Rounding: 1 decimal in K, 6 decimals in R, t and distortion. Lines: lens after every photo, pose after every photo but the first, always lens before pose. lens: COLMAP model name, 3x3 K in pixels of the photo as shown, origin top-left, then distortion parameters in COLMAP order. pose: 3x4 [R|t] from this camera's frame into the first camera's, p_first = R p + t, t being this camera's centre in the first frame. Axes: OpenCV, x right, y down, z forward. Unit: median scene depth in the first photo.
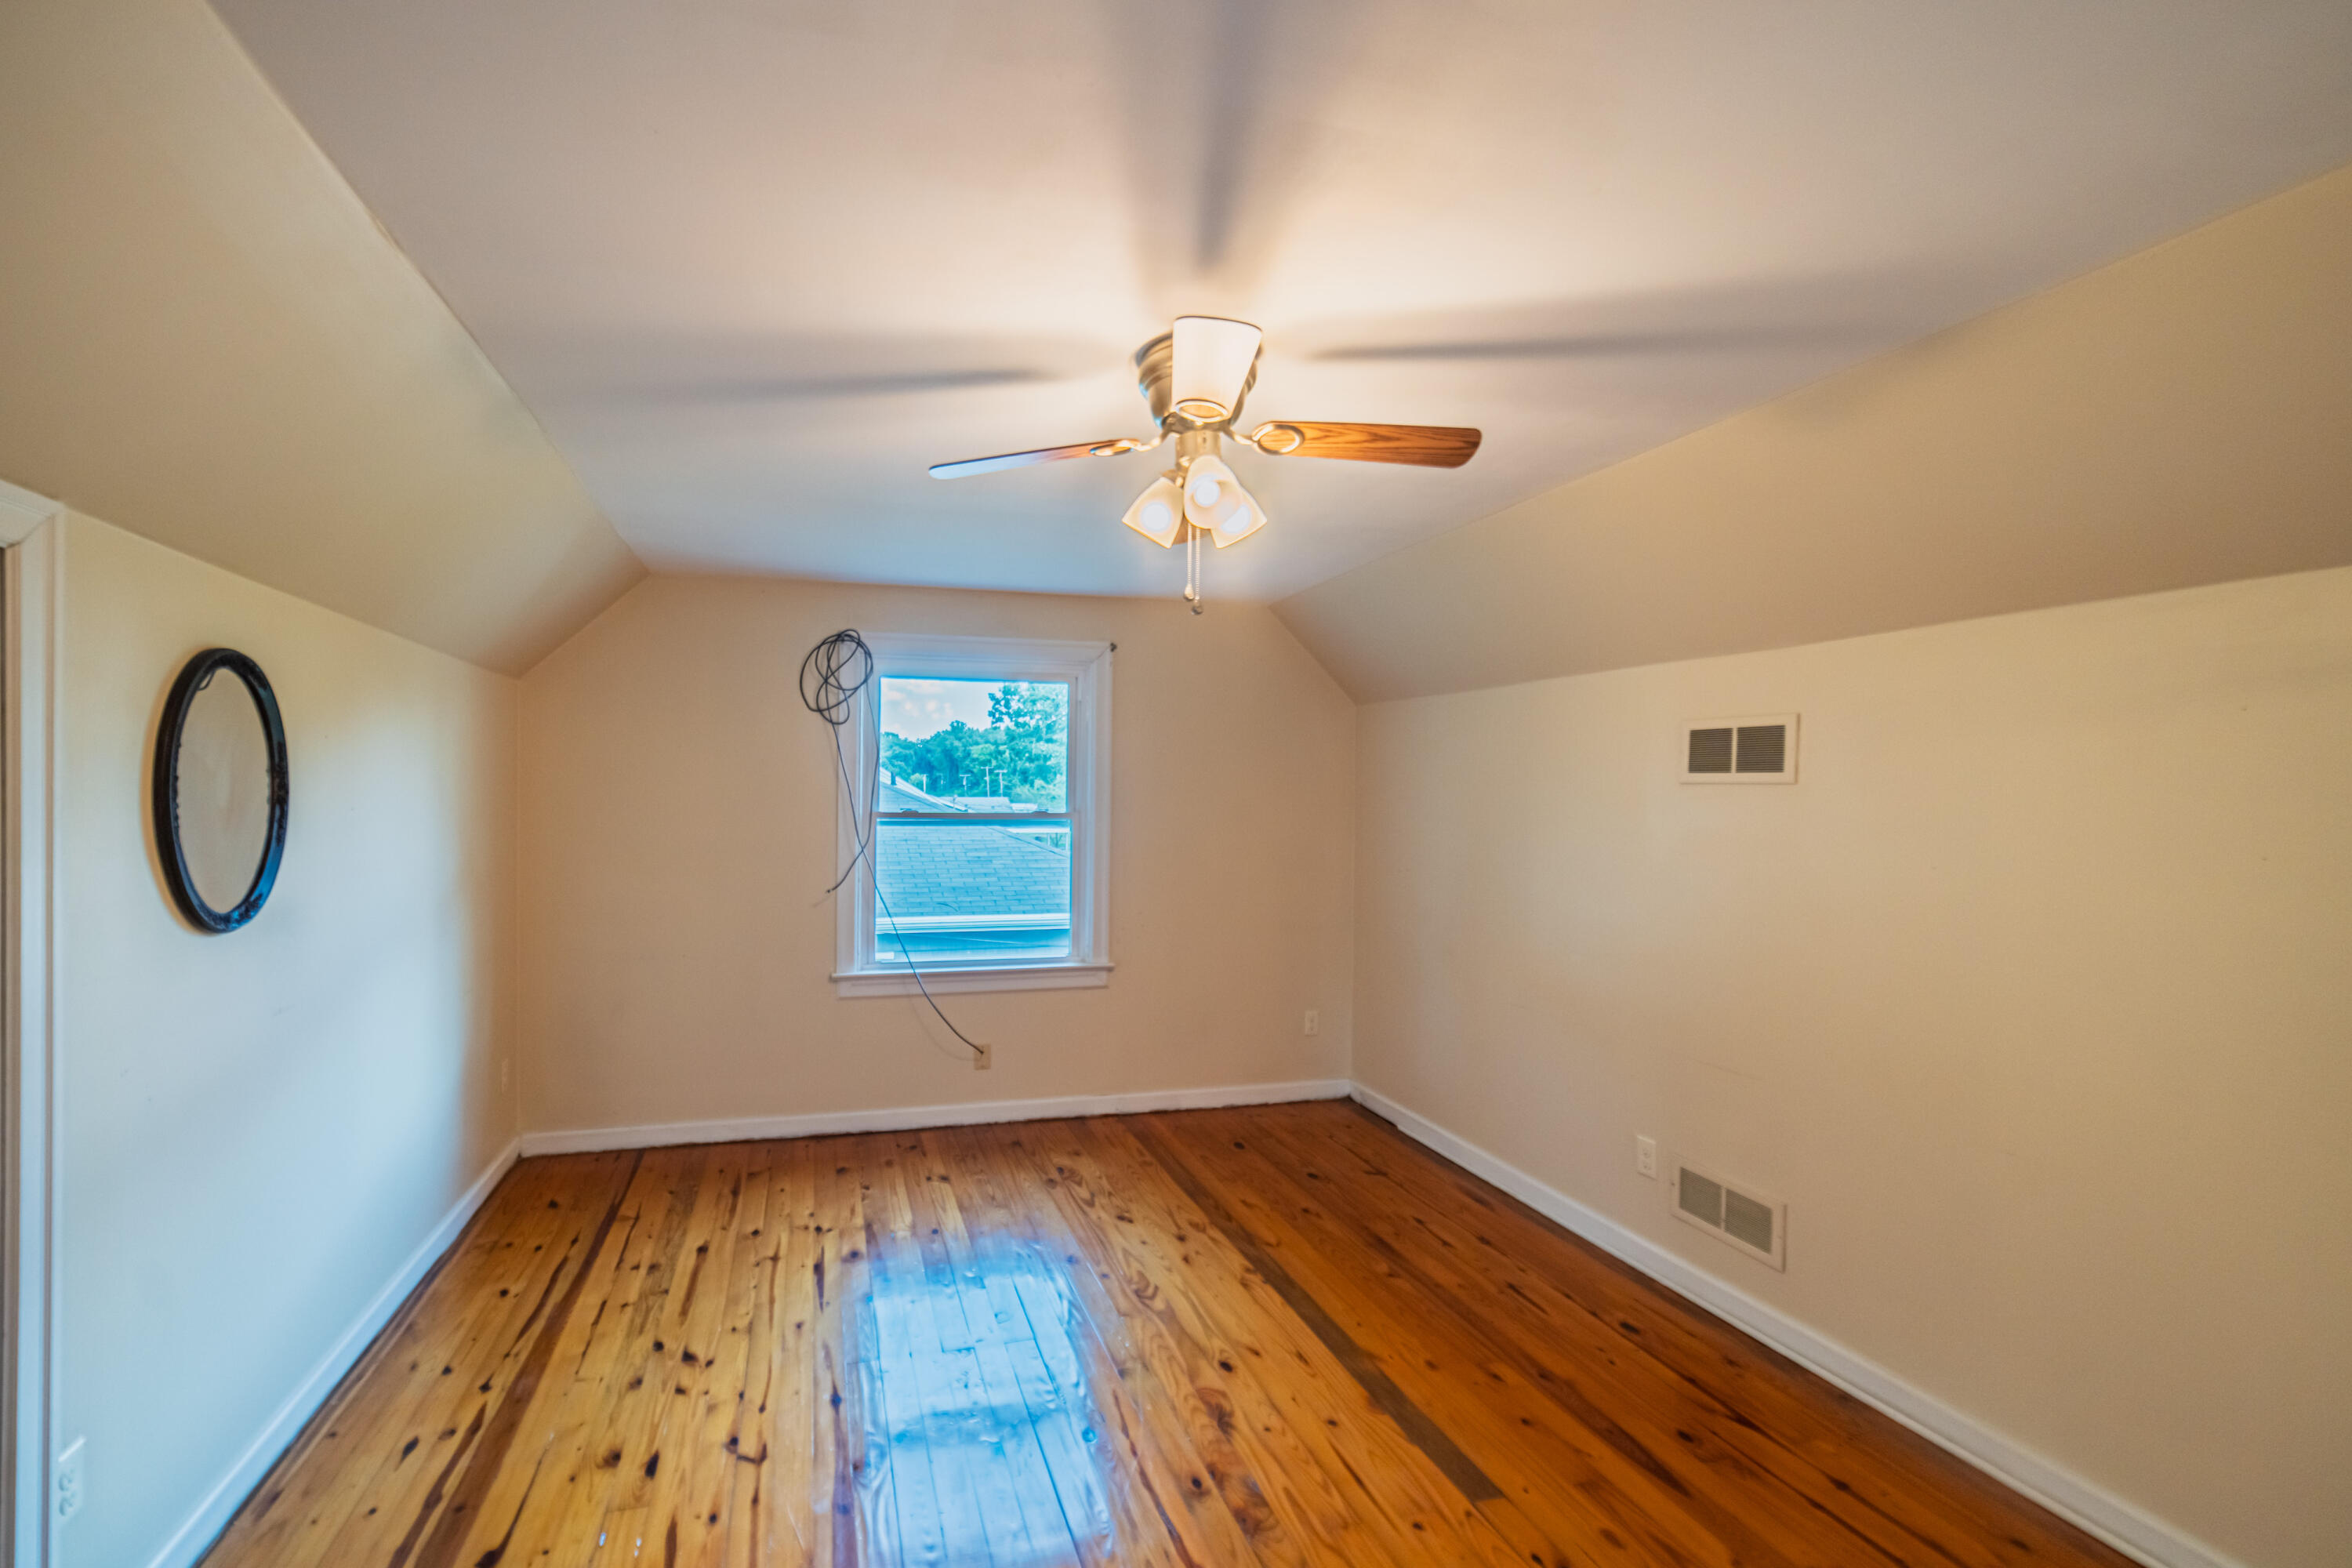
lens RADIAL K [[924.2, 0, 1049.6], [0, 924.2, 809.3], [0, 0, 1]] dist [-0.004490, 0.002081]
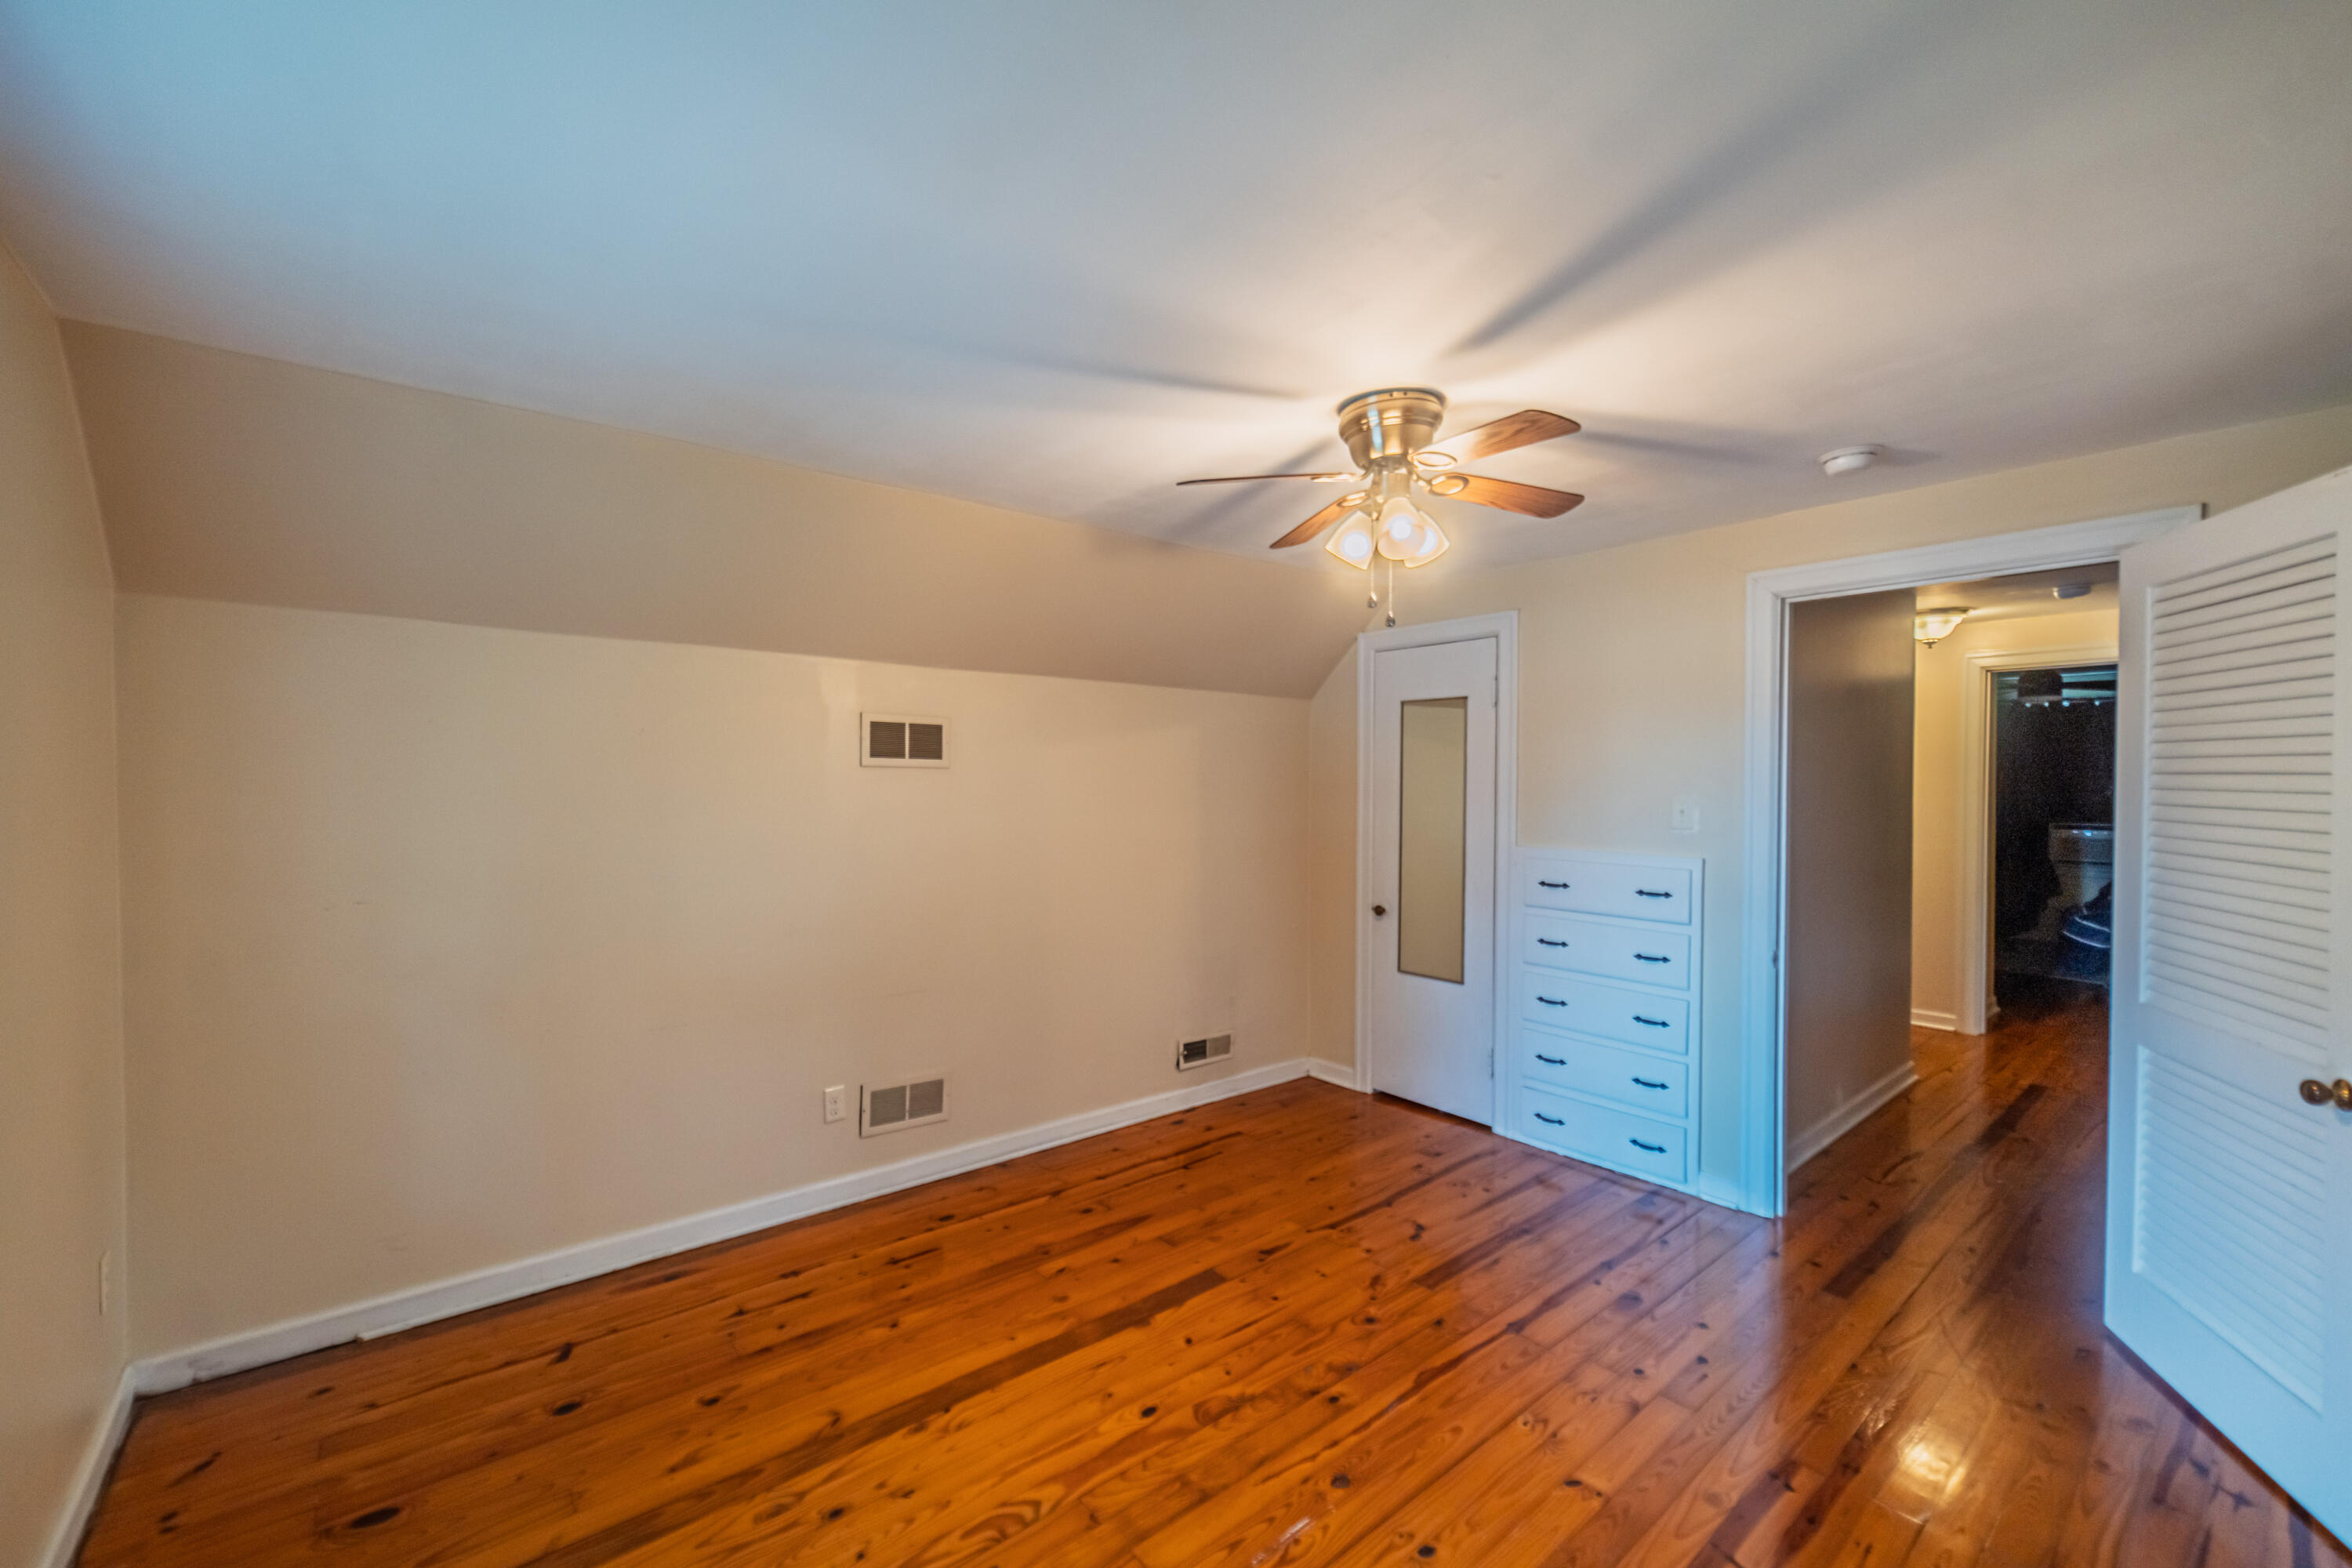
lens RADIAL K [[924.2, 0, 1141.5], [0, 924.2, 792.2], [0, 0, 1]] dist [-0.004490, 0.002081]
pose [[-0.399564, -0.020837, 0.916468, -0.454963], [0.009373, 0.999597, 0.026814, -0.019839], [-0.916657, 0.019304, -0.399208, 0.993164]]
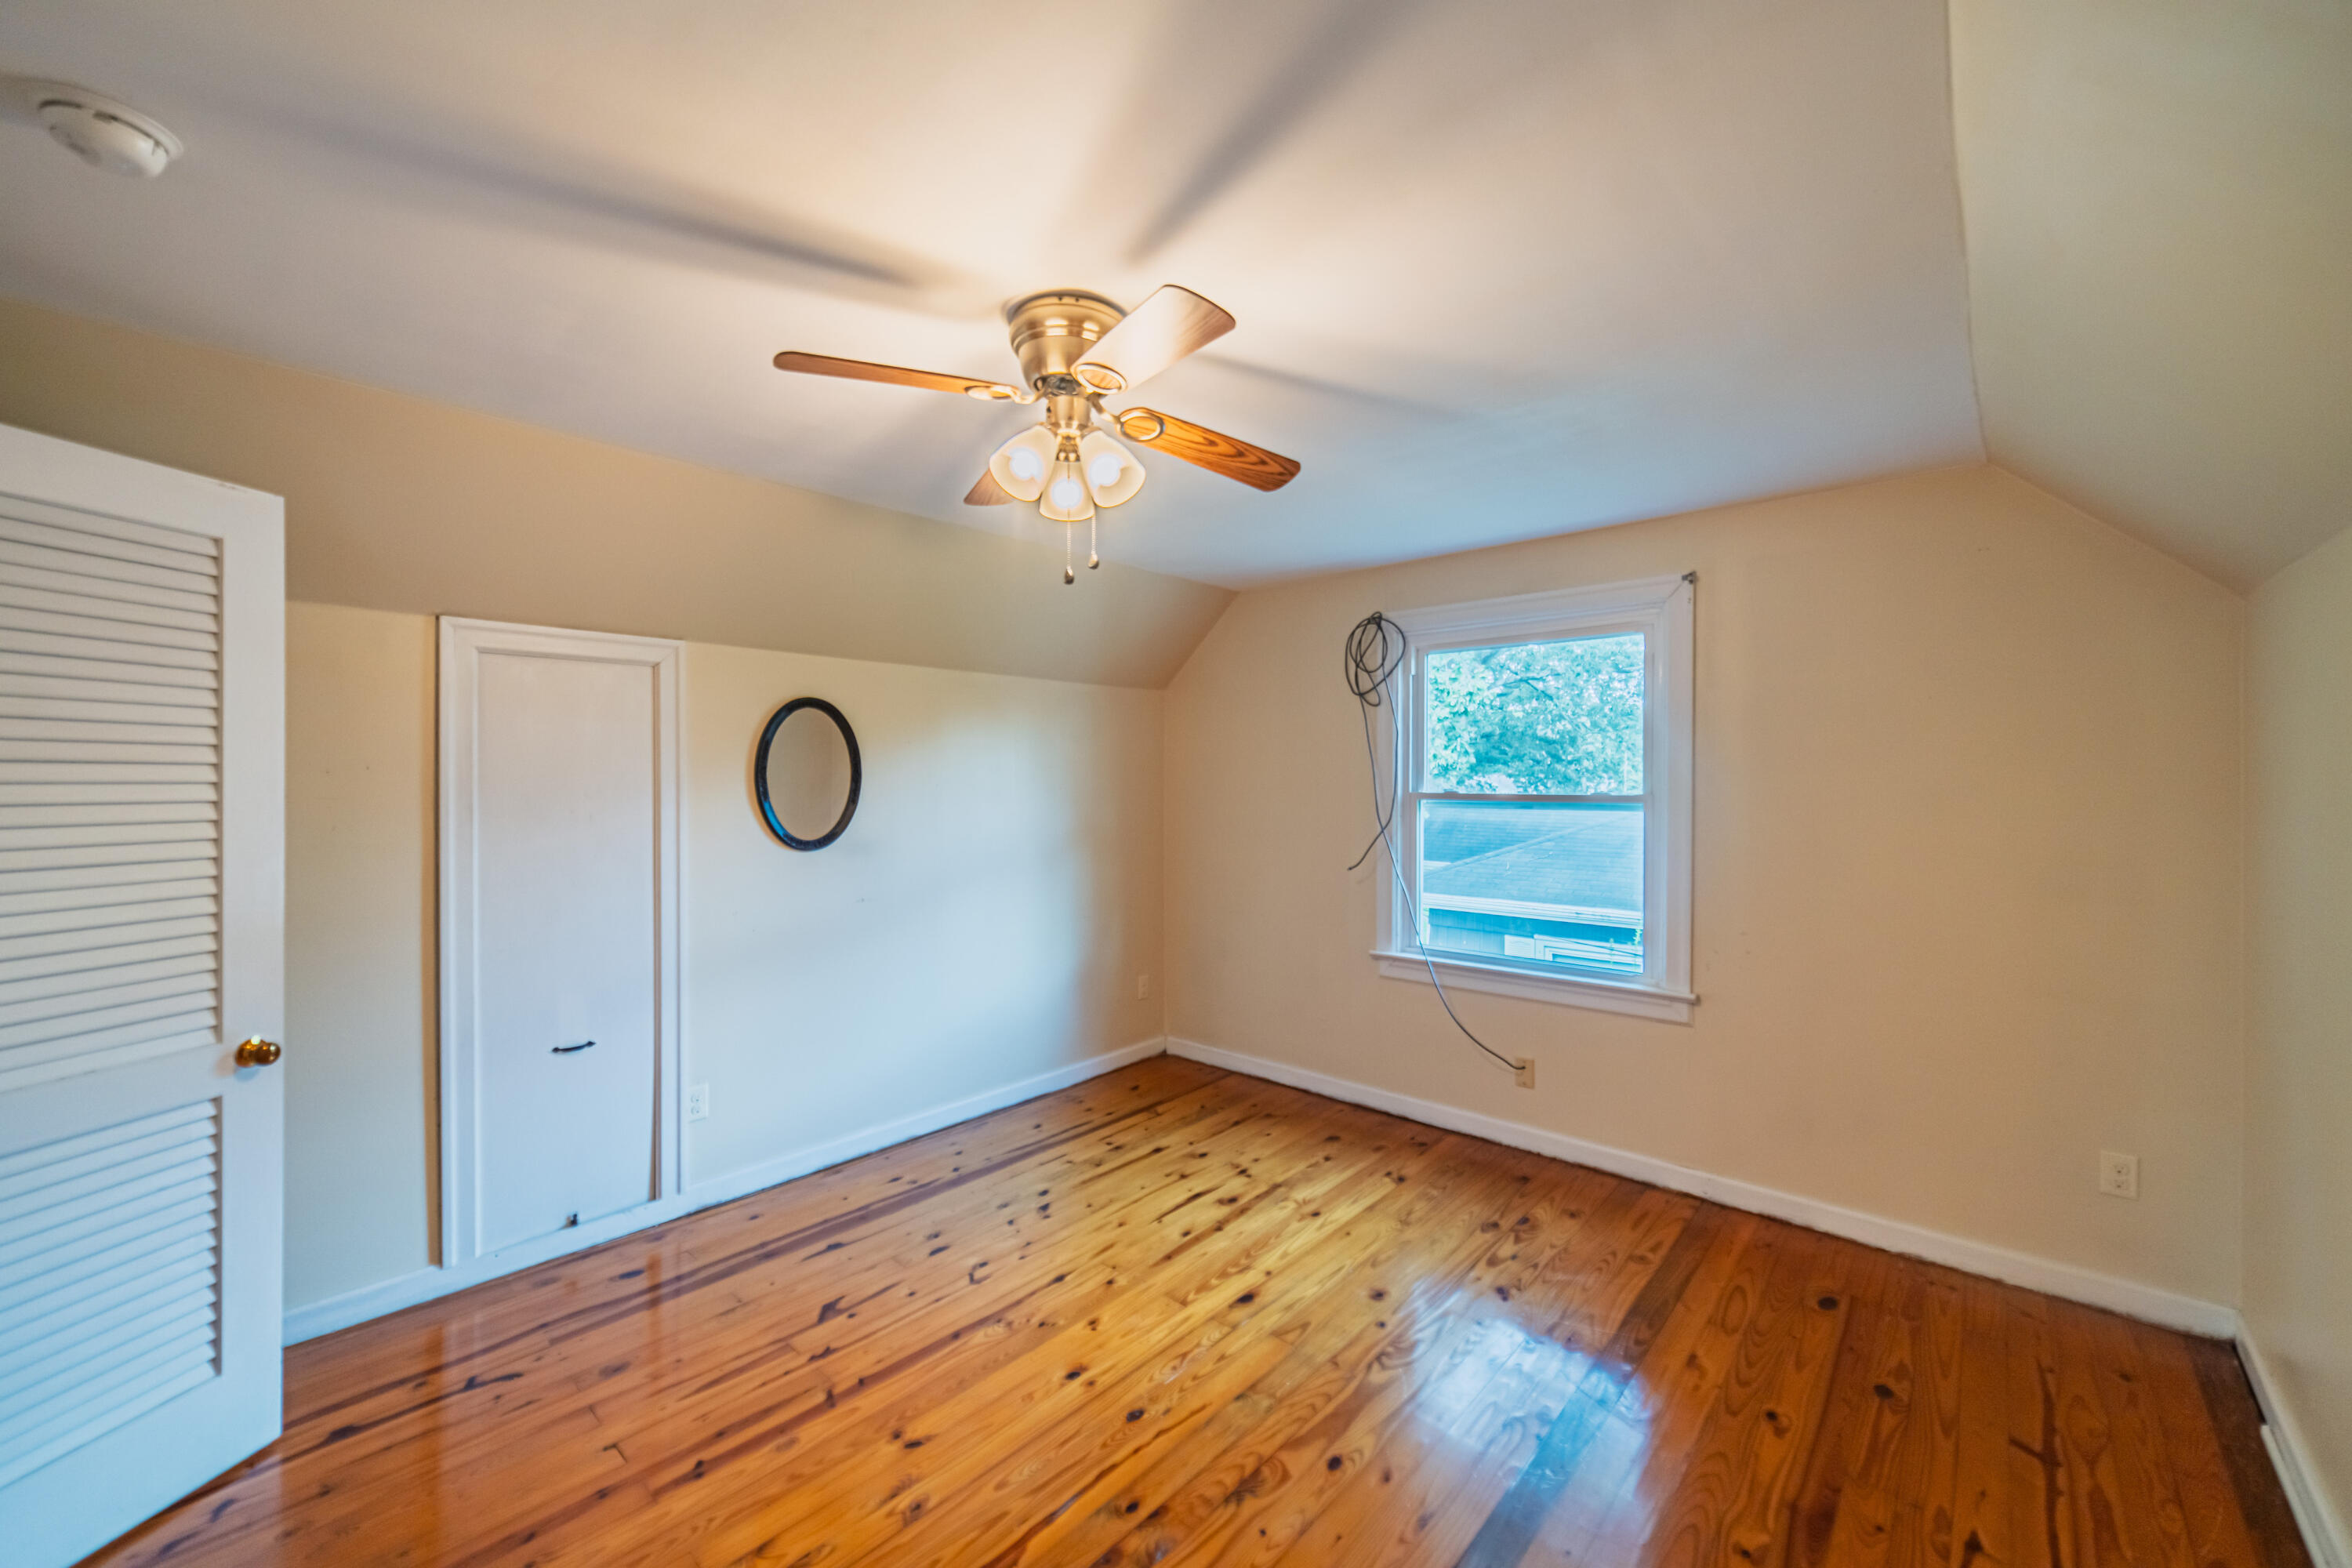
lens RADIAL K [[924.2, 0, 1207.7], [0, 924.2, 772.1], [0, 0, 1]] dist [-0.004490, 0.002081]
pose [[0.581792, -0.009212, -0.813286, 0.587428], [-0.008114, 0.999820, -0.017130, 0.001165], [0.813297, 0.016565, 0.581612, 0.305996]]
